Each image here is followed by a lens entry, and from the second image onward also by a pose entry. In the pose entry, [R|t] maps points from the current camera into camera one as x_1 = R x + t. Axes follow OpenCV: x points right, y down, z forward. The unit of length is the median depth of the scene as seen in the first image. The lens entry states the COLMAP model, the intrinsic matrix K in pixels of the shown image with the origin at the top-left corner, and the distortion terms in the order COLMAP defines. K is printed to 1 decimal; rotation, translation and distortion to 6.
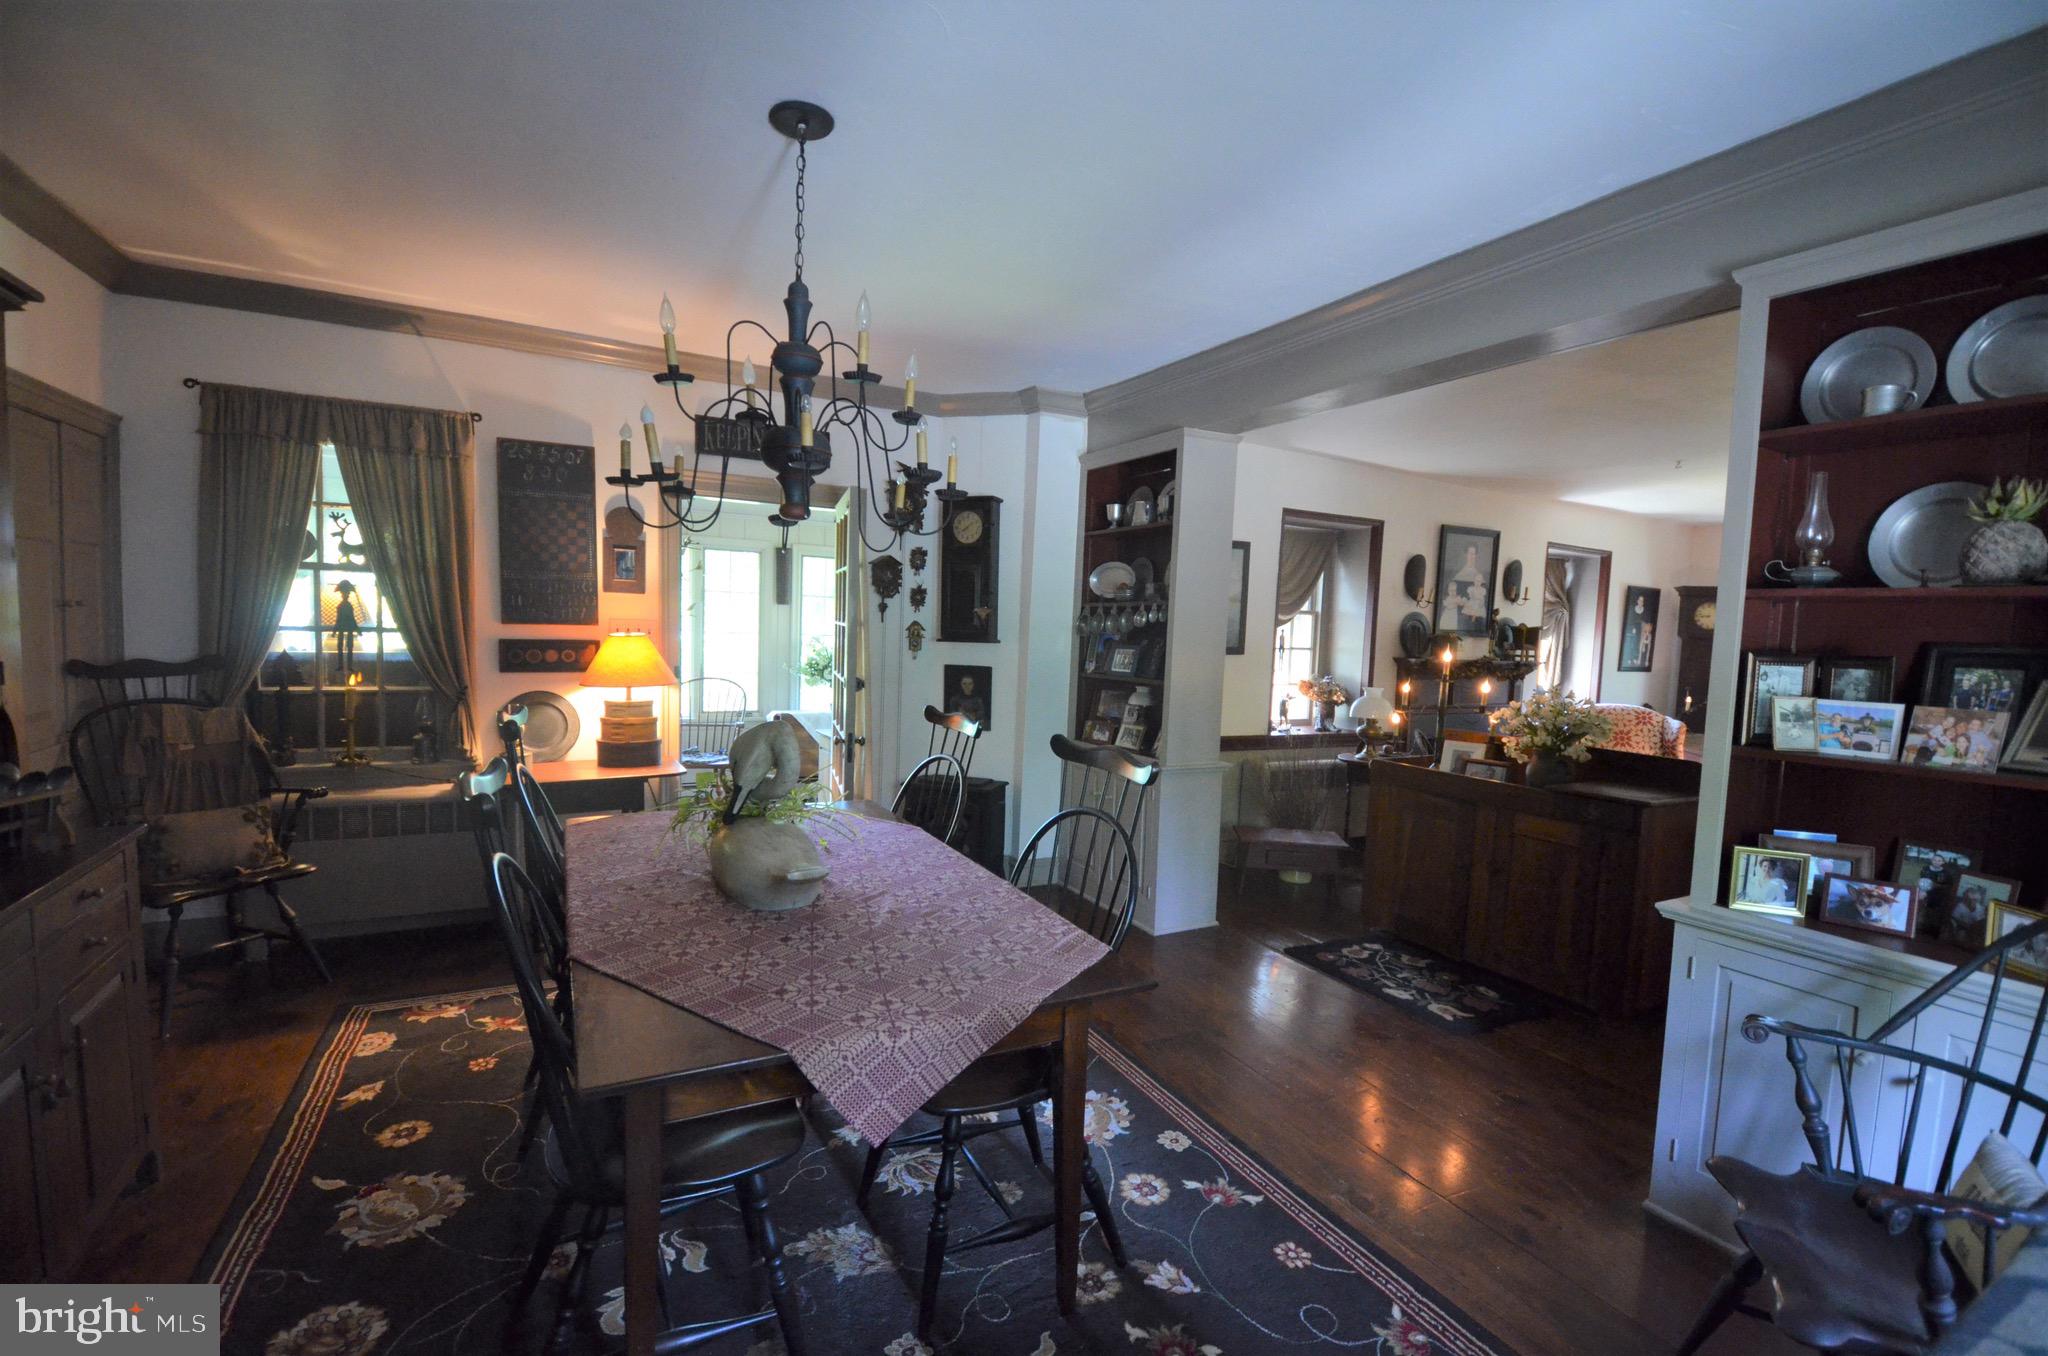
lens RADIAL K [[895.6, 0, 1027.4], [0, 895.6, 678.7], [0, 0, 1]] dist [-0.024084, -0.003616]
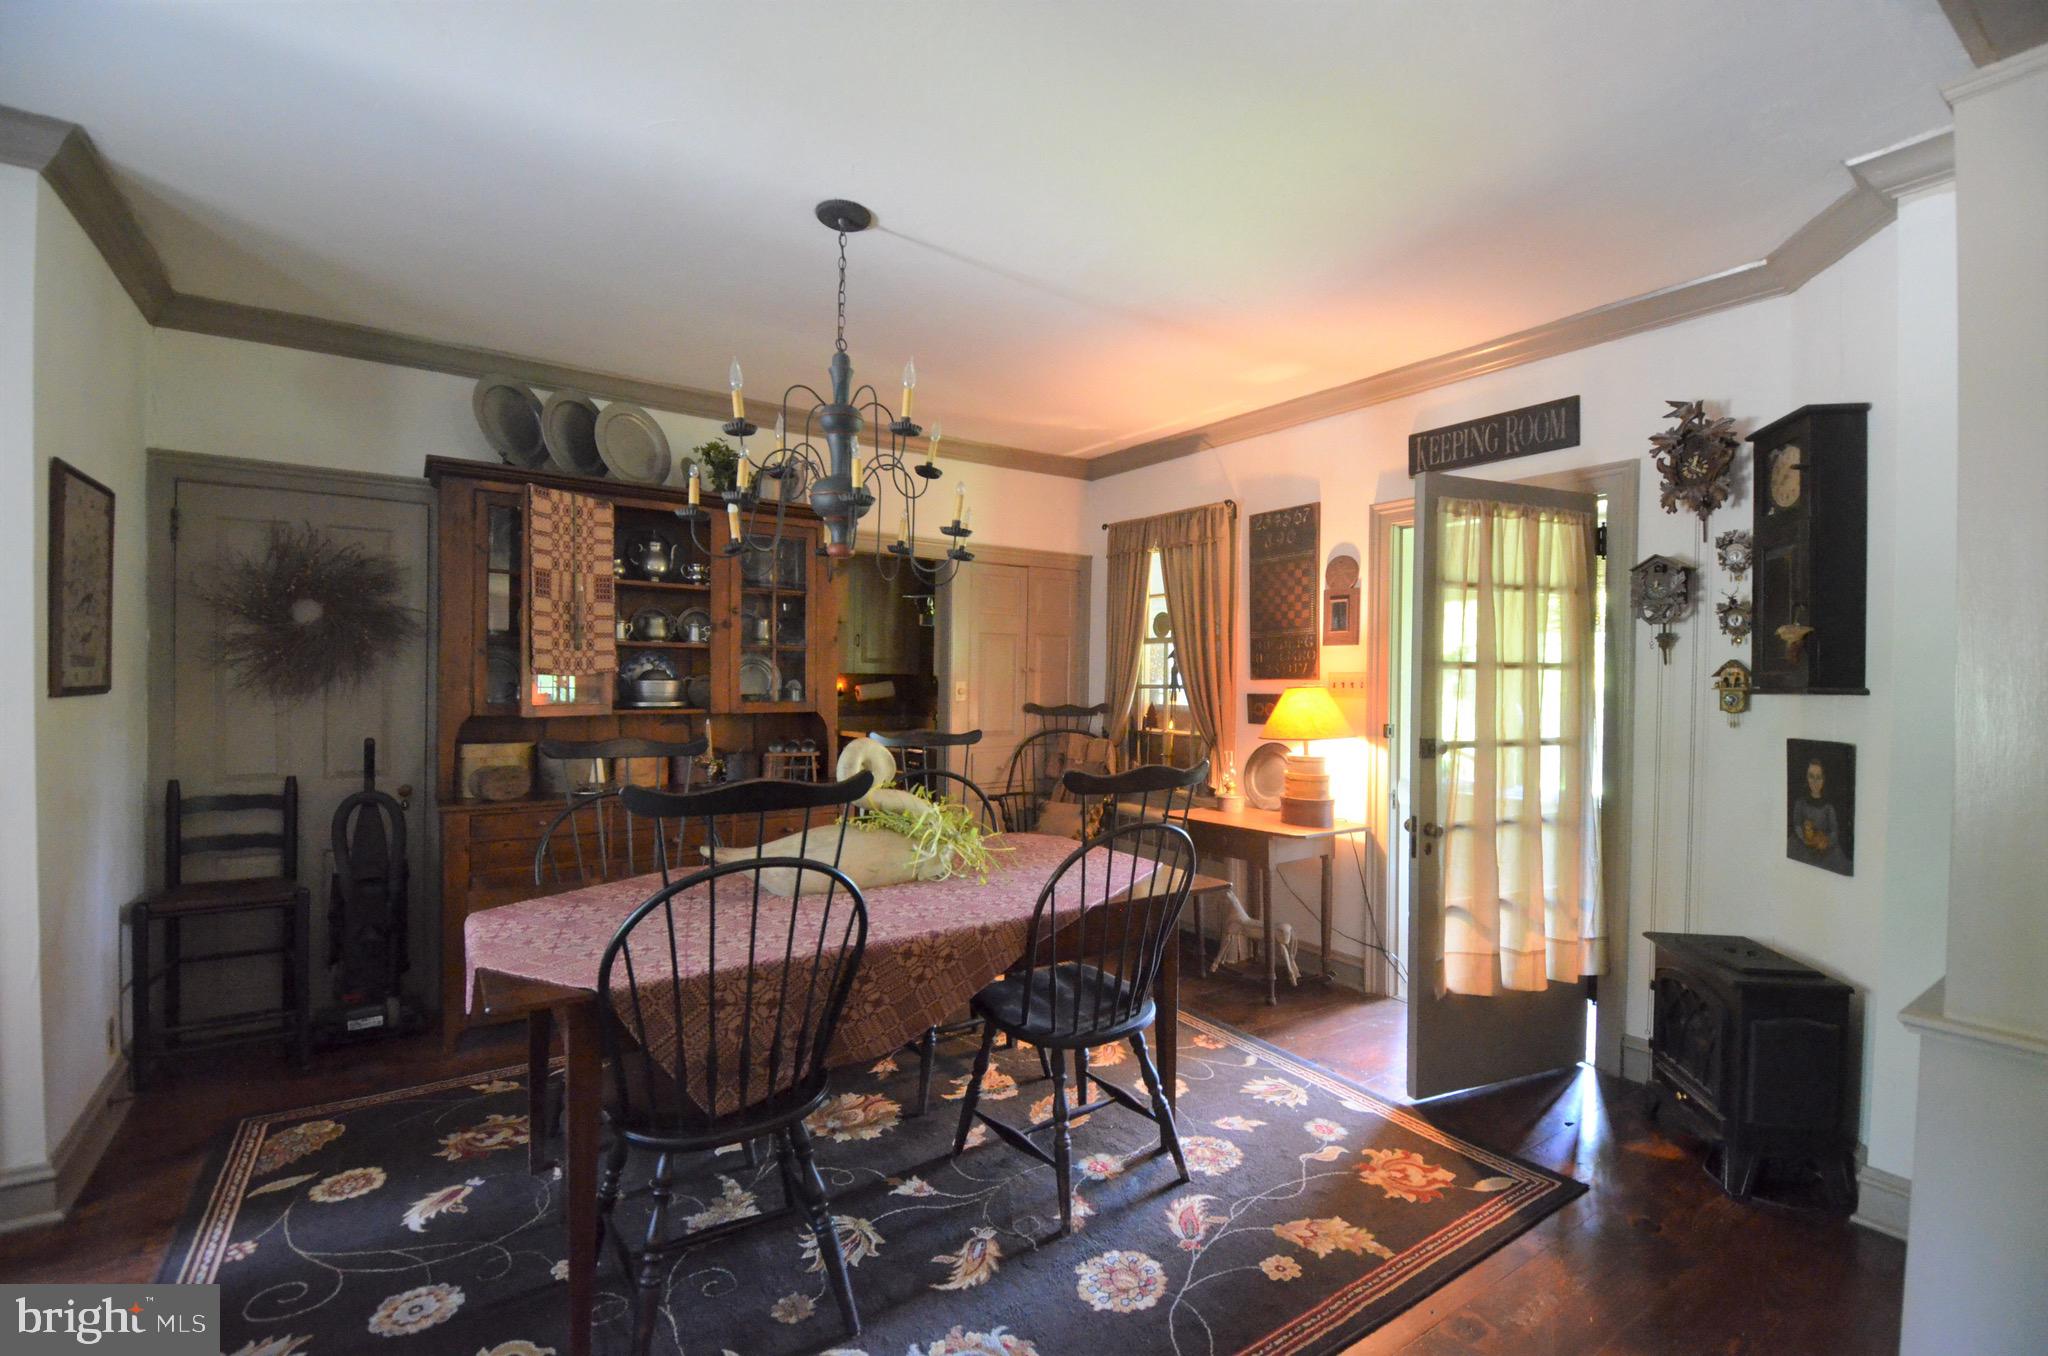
lens RADIAL K [[895.6, 0, 1025.2], [0, 895.6, 685.3], [0, 0, 1]] dist [-0.024084, -0.003616]
pose [[0.093649, -0.030324, -0.995143, 0.486055], [-0.073459, 0.996601, -0.037281, 0.007423], [0.992892, 0.076593, 0.091103, 0.607024]]
